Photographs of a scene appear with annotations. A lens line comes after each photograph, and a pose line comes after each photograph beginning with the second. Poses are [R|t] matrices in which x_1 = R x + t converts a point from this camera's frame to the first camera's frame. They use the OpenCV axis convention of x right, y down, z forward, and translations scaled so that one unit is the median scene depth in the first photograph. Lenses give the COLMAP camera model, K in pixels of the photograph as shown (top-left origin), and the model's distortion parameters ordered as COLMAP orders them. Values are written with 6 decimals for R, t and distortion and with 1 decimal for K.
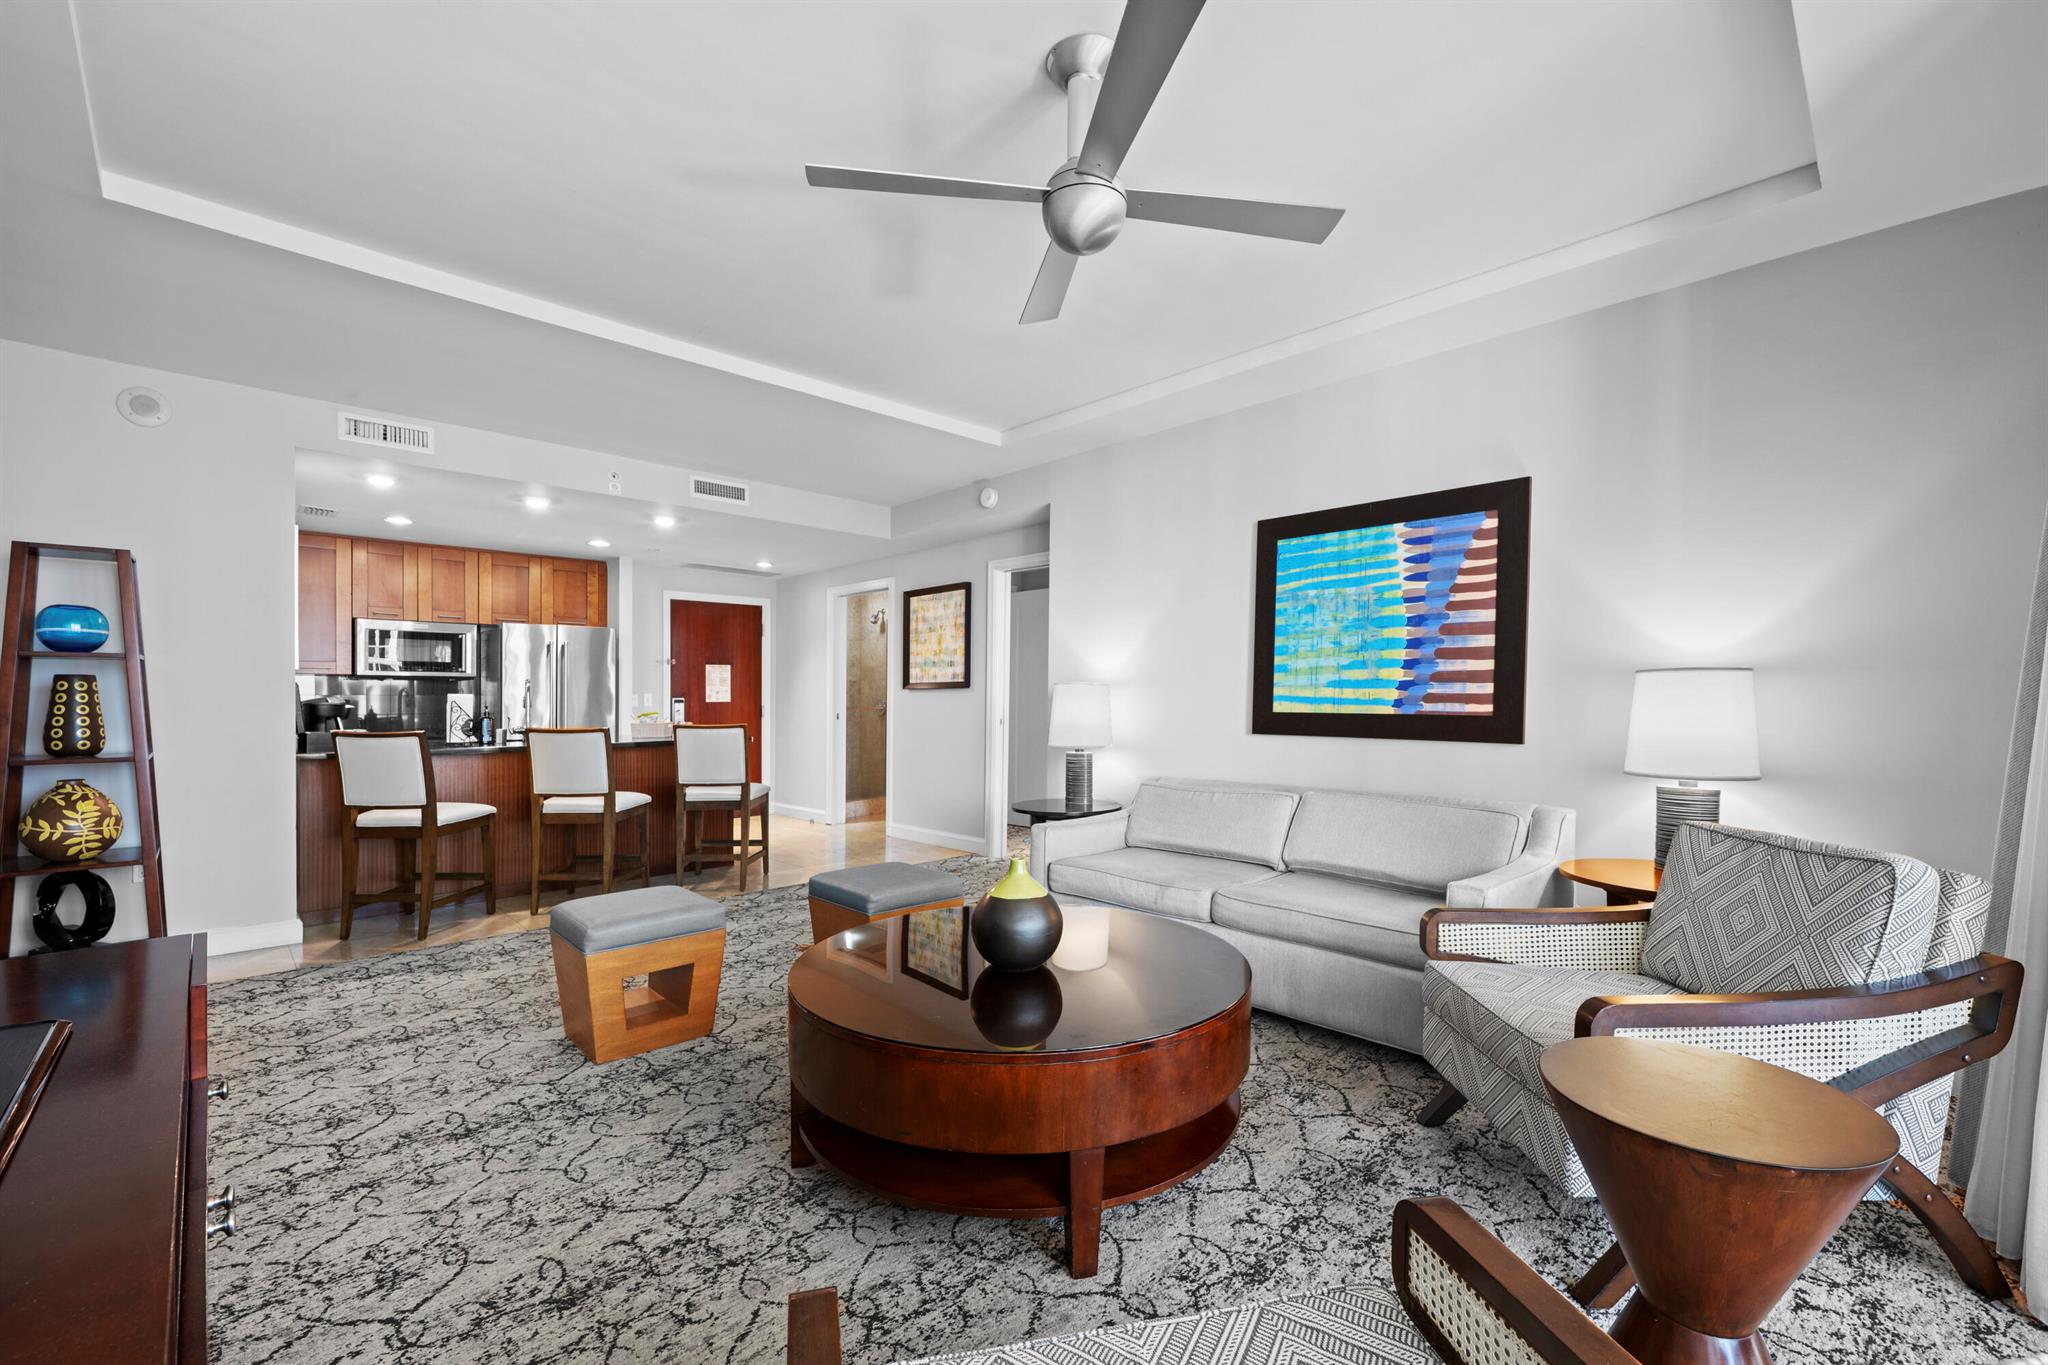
lens RADIAL K [[858.8, 0, 1024.0], [0, 858.8, 682.5], [0, 0, 1]] dist [0.001948, 0.000136]
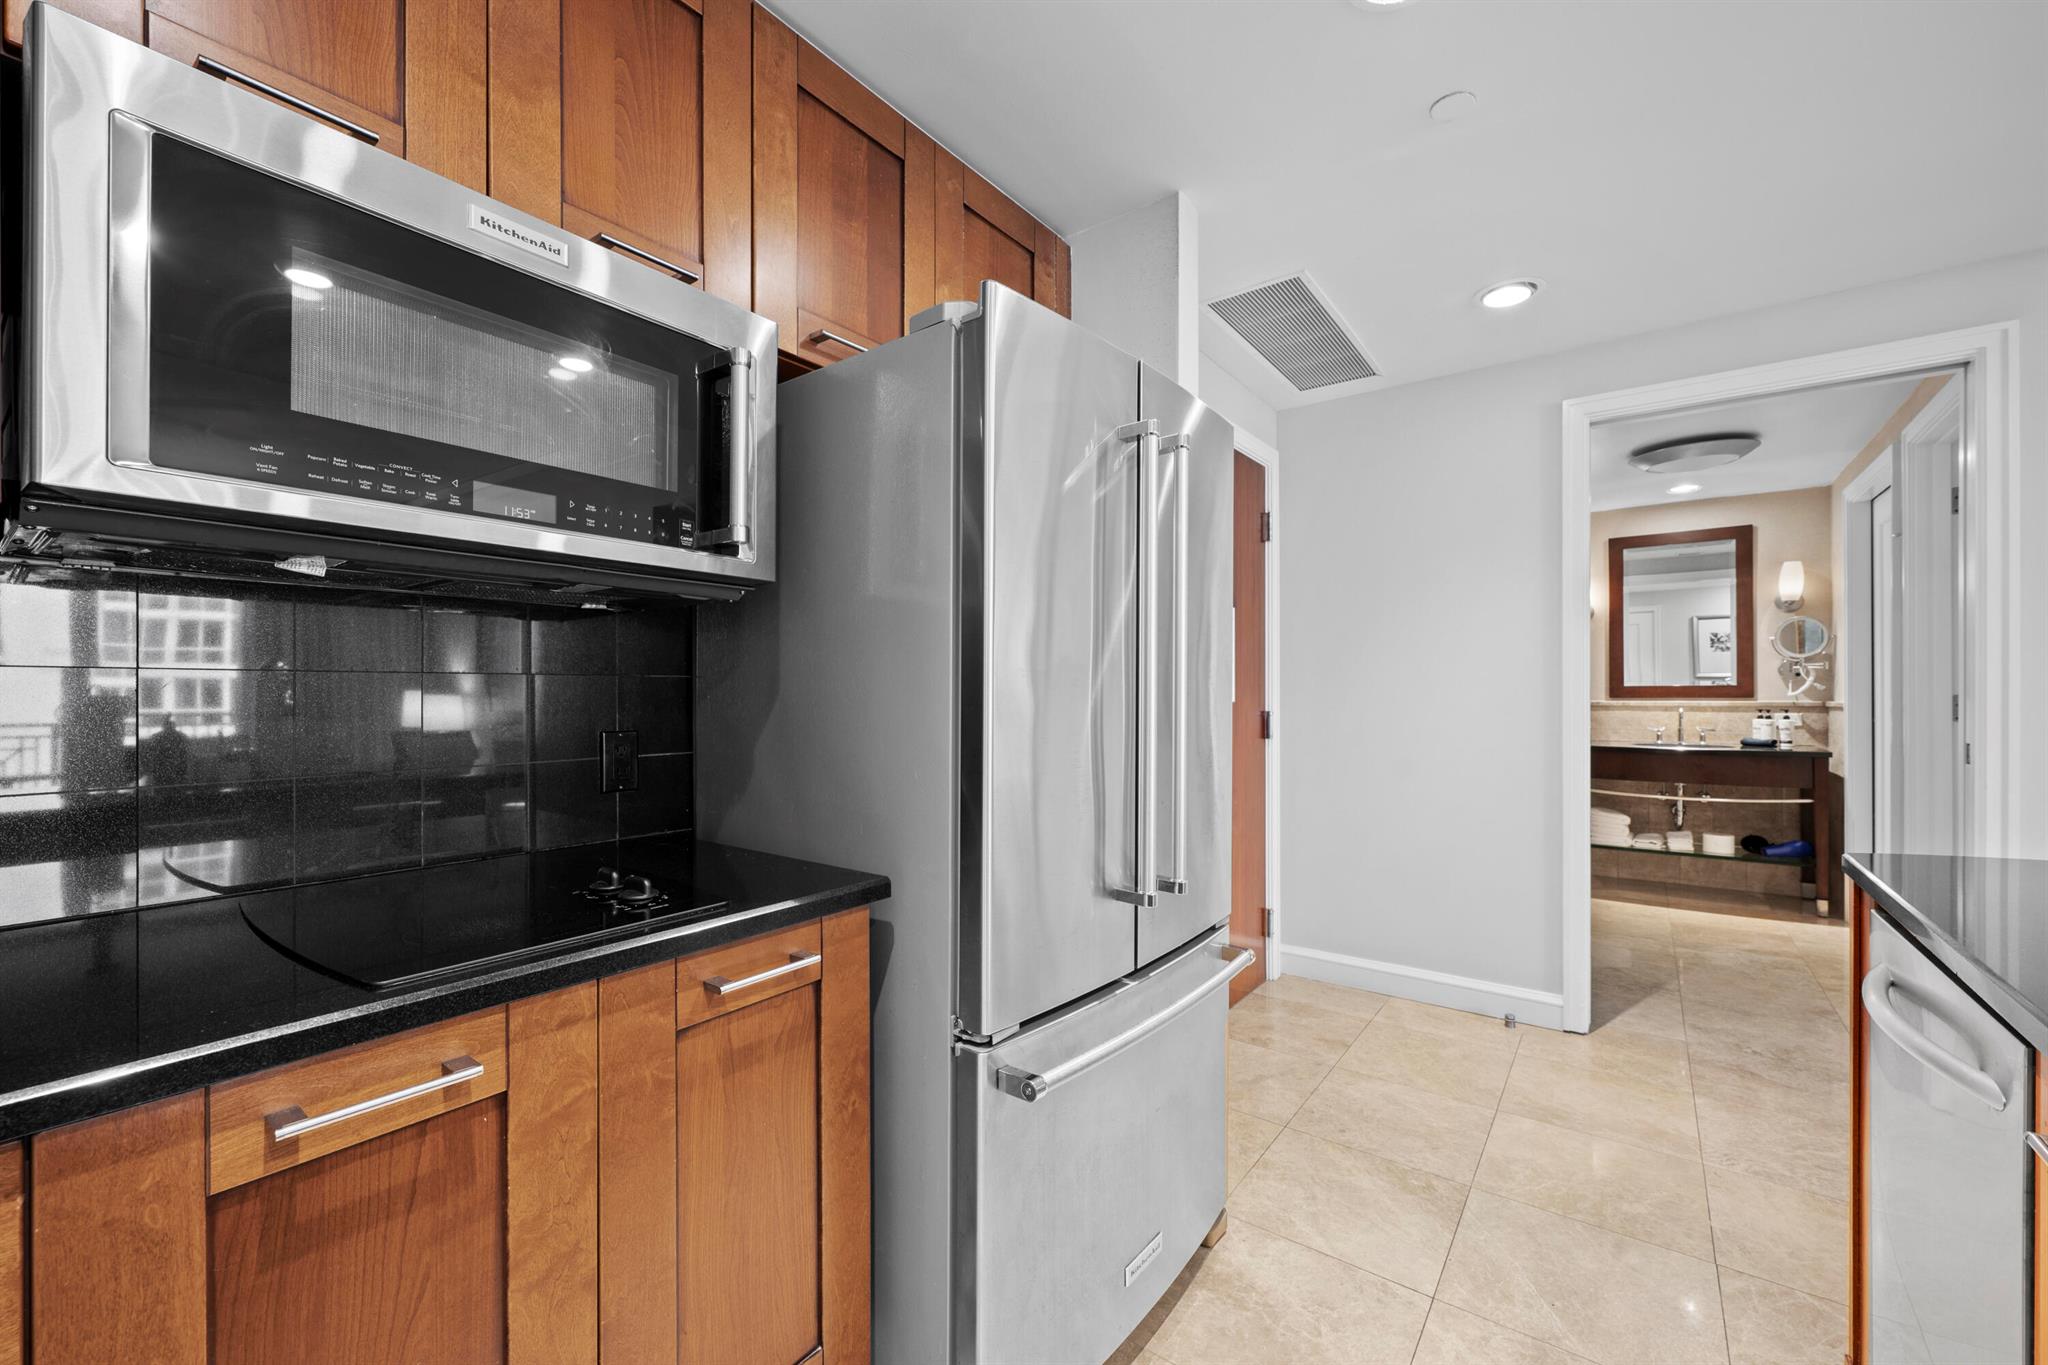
lens RADIAL K [[816.6, 0, 1028.9], [0, 816.6, 692.7], [0, 0, 1]] dist [-0.000493, -0.000176]
pose [[0.987726, 0.002554, 0.156174, -0.590876], [-0.005035, 0.999867, 0.015491, 0.015261], [-0.156113, -0.016088, 0.987608, 0.791377]]
